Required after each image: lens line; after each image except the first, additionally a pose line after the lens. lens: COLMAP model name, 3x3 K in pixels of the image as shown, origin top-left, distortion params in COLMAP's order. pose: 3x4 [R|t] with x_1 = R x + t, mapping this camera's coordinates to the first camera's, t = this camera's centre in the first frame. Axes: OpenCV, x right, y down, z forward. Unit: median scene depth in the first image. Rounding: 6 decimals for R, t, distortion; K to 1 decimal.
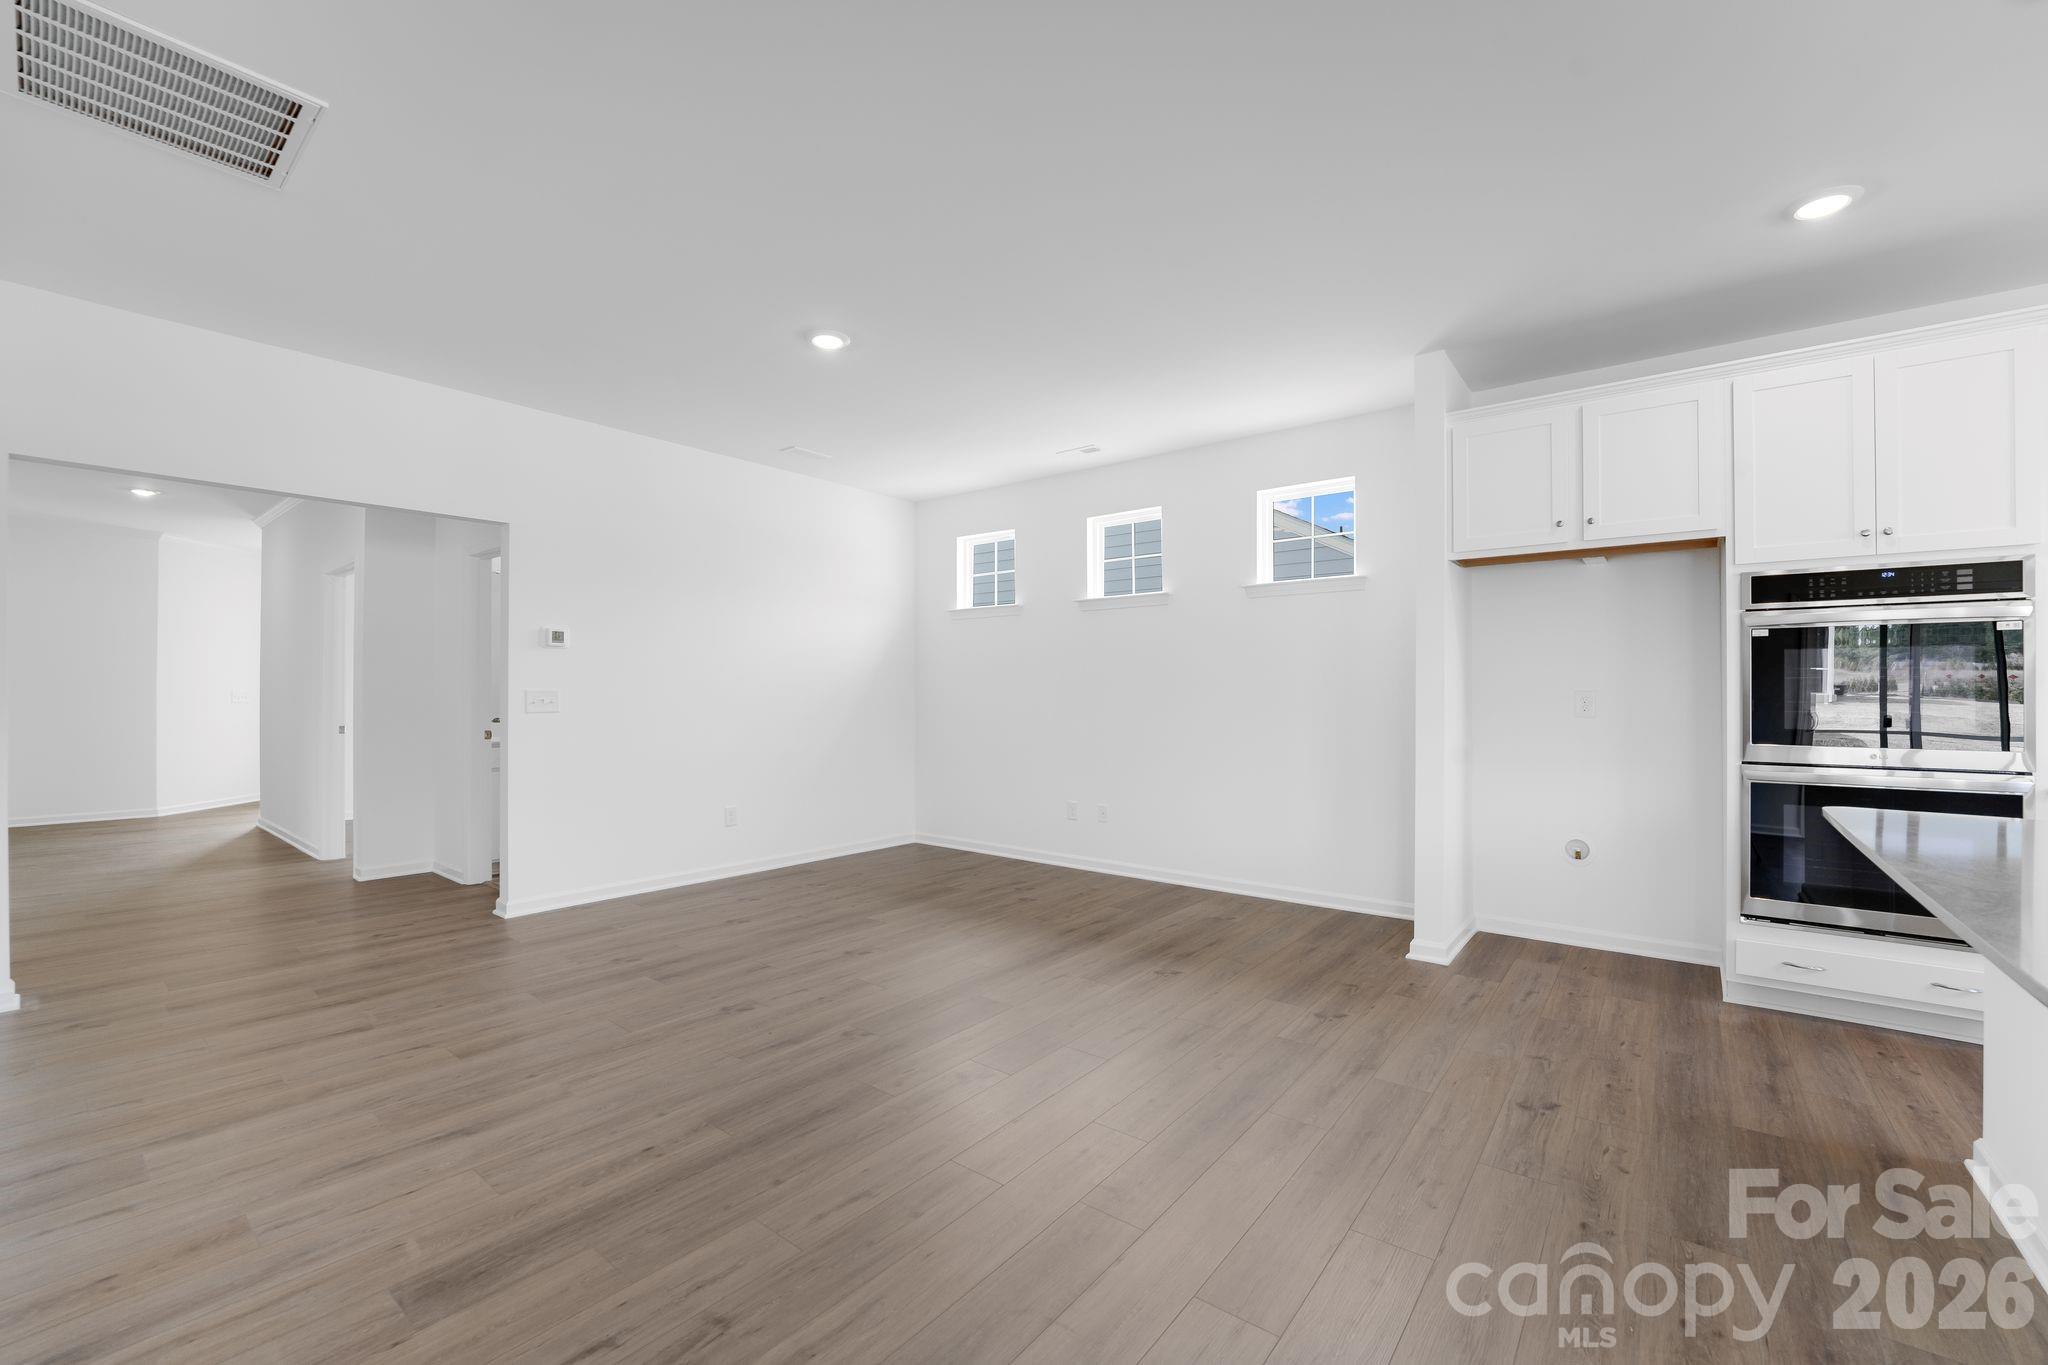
lens RADIAL K [[839.2, 0, 1026.4], [0, 839.2, 687.0], [0, 0, 1]] dist [-0.020718, 0.000034]
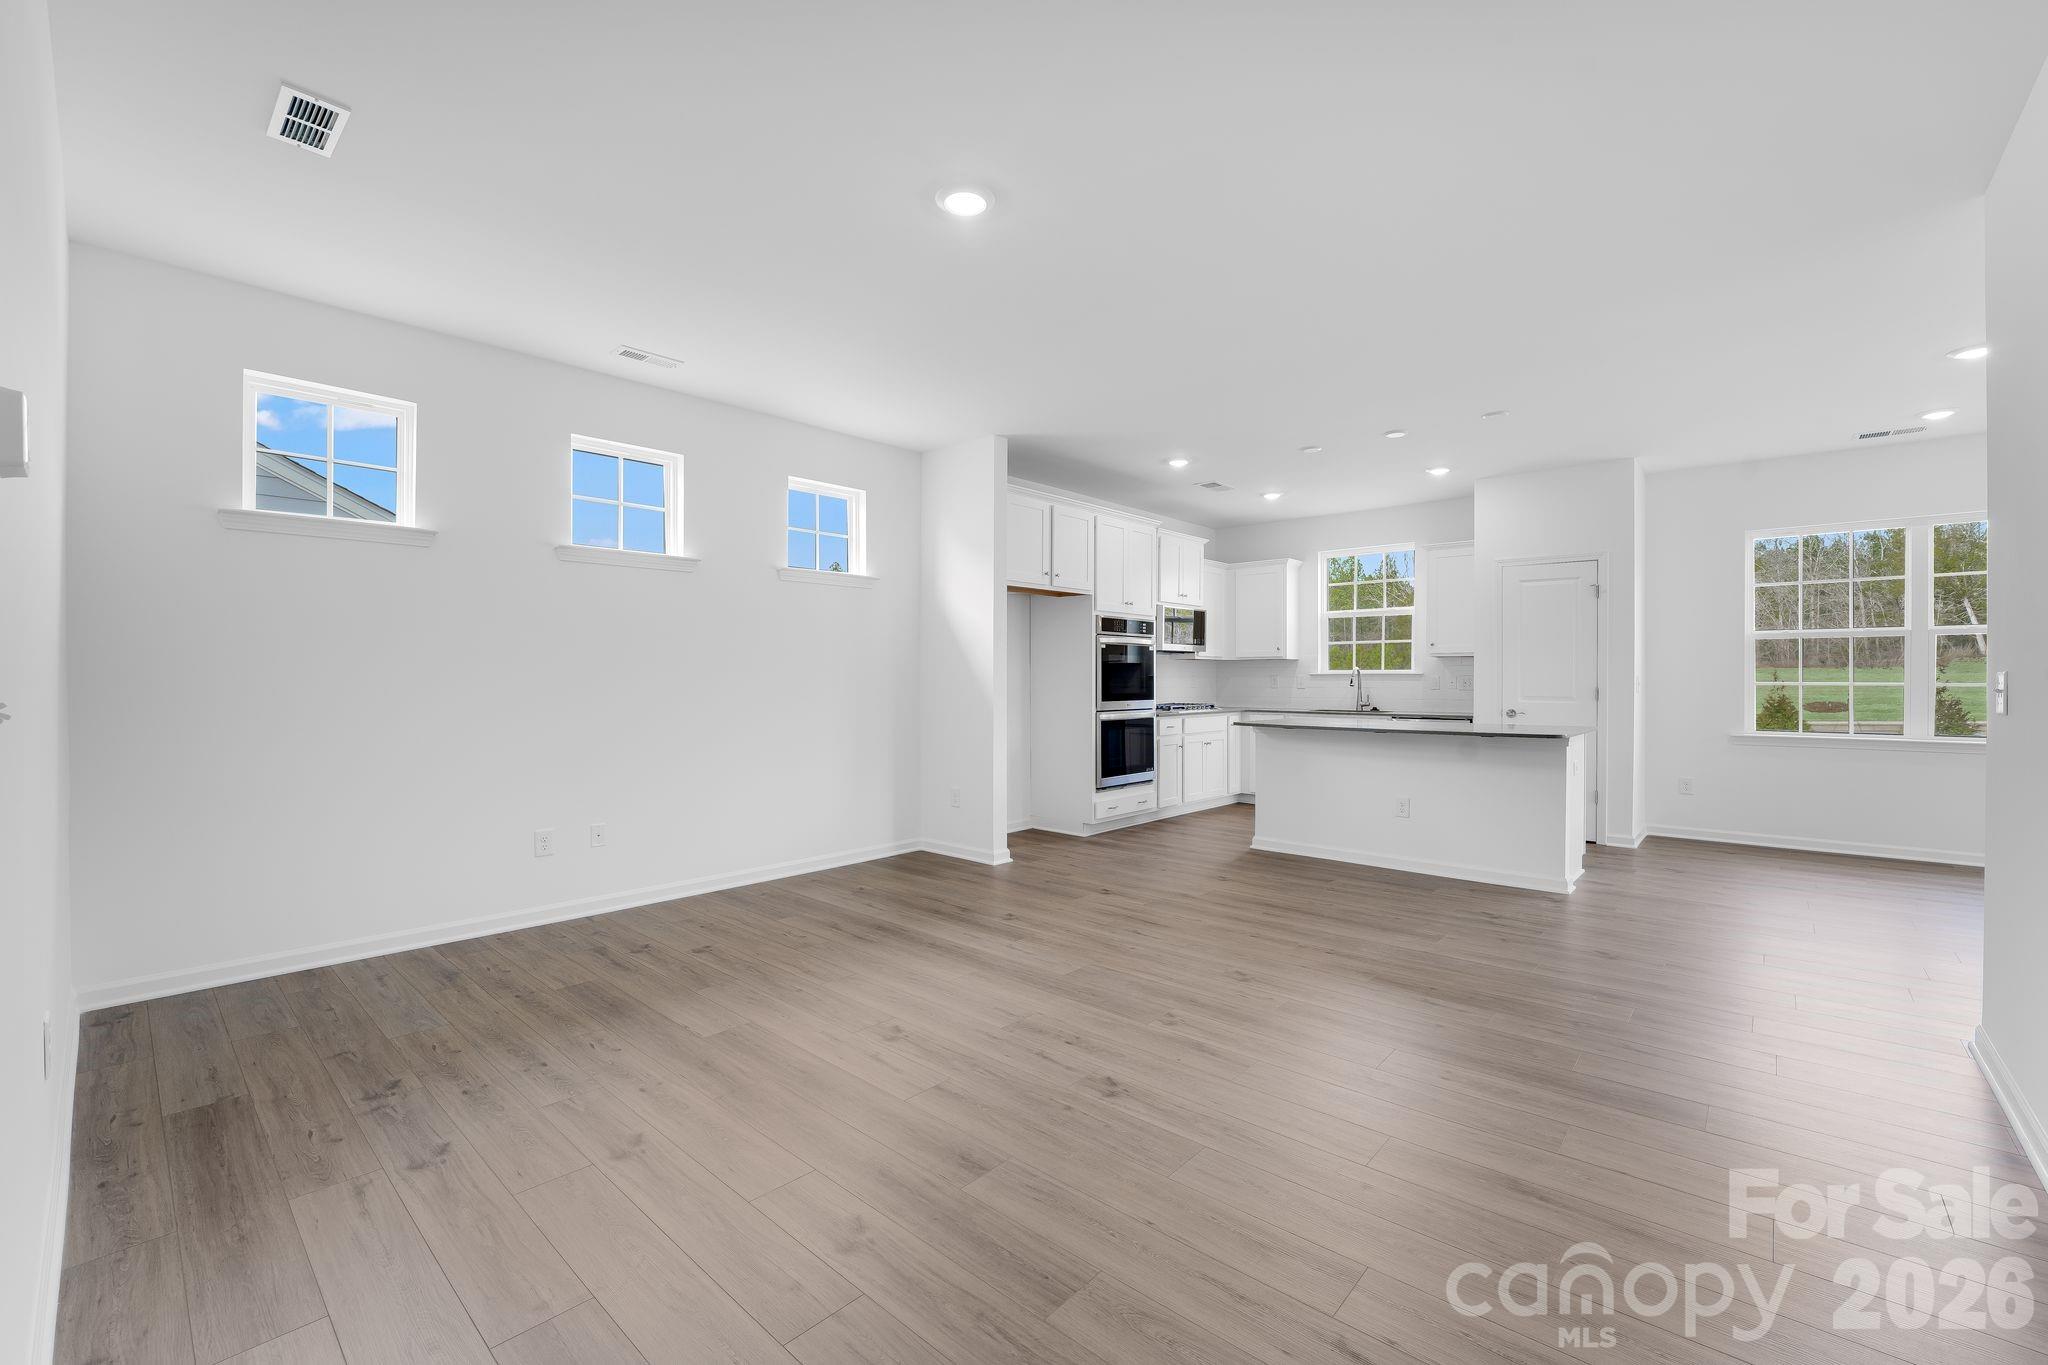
lens RADIAL K [[845.8, 0, 1011.0], [0, 845.8, 669.9], [0, 0, 1]] dist [0.000096, 0.000095]
pose [[0.073003, 0.006737, 0.997309, -1.160584], [-0.007674, 0.999951, -0.006193, 0.006871], [-0.997302, -0.007201, 0.073052, 1.059082]]
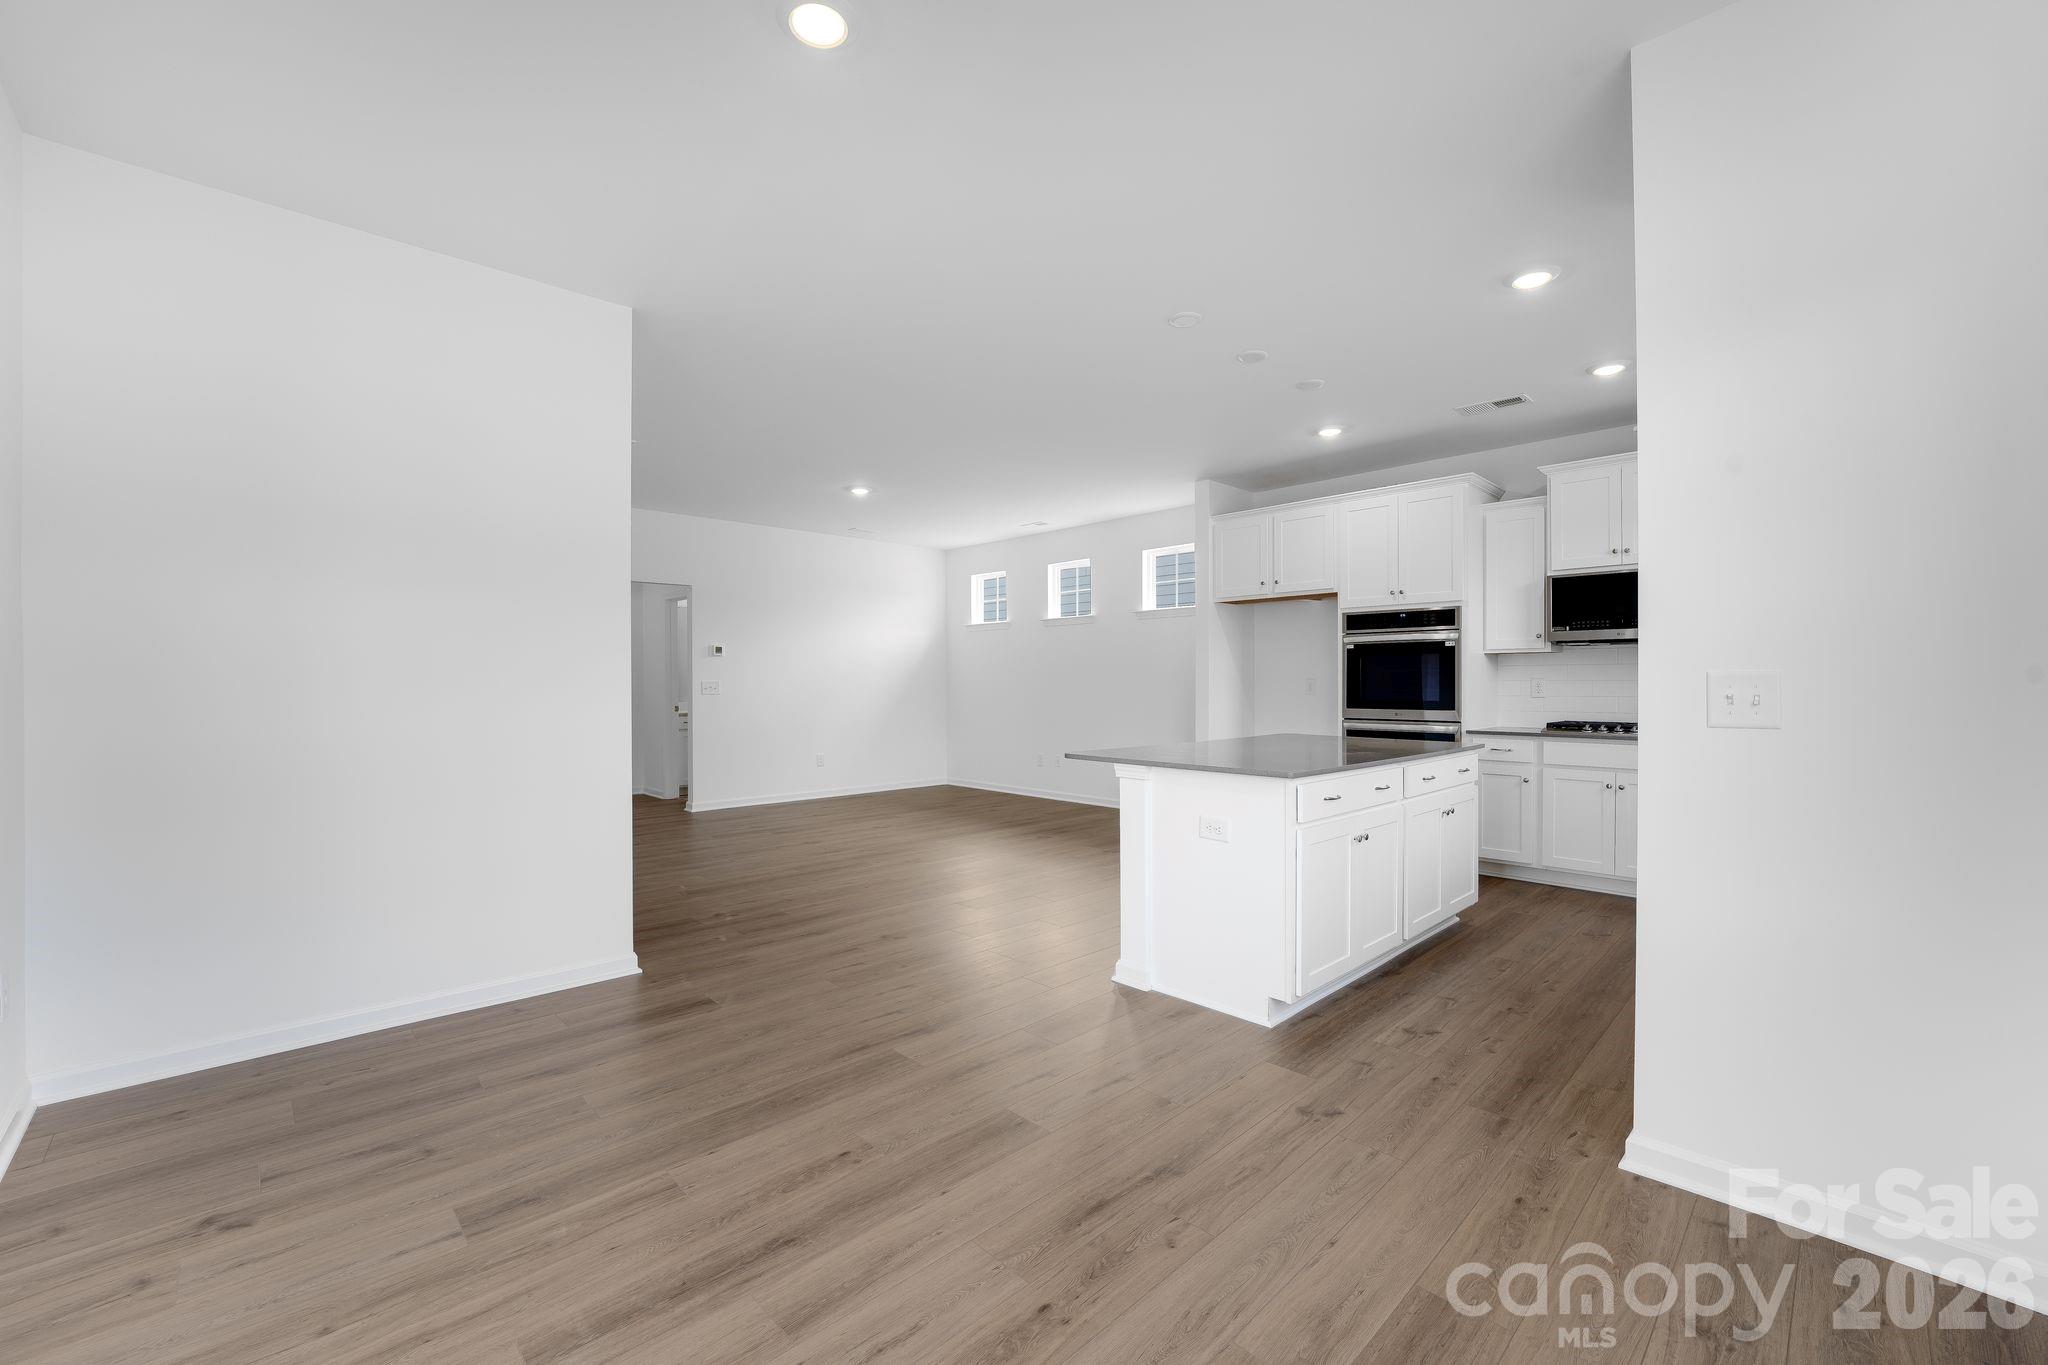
lens RADIAL K [[819.8, 0, 1022.7], [0, 819.8, 686.6], [0, 0, 1]] dist [-0.000486, 0.000046]
pose [[0.991351, -0.003437, -0.131196, 0.408235], [0.004983, 0.999922, 0.011452, -0.001944], [0.131146, -0.012007, 0.991290, -0.863064]]
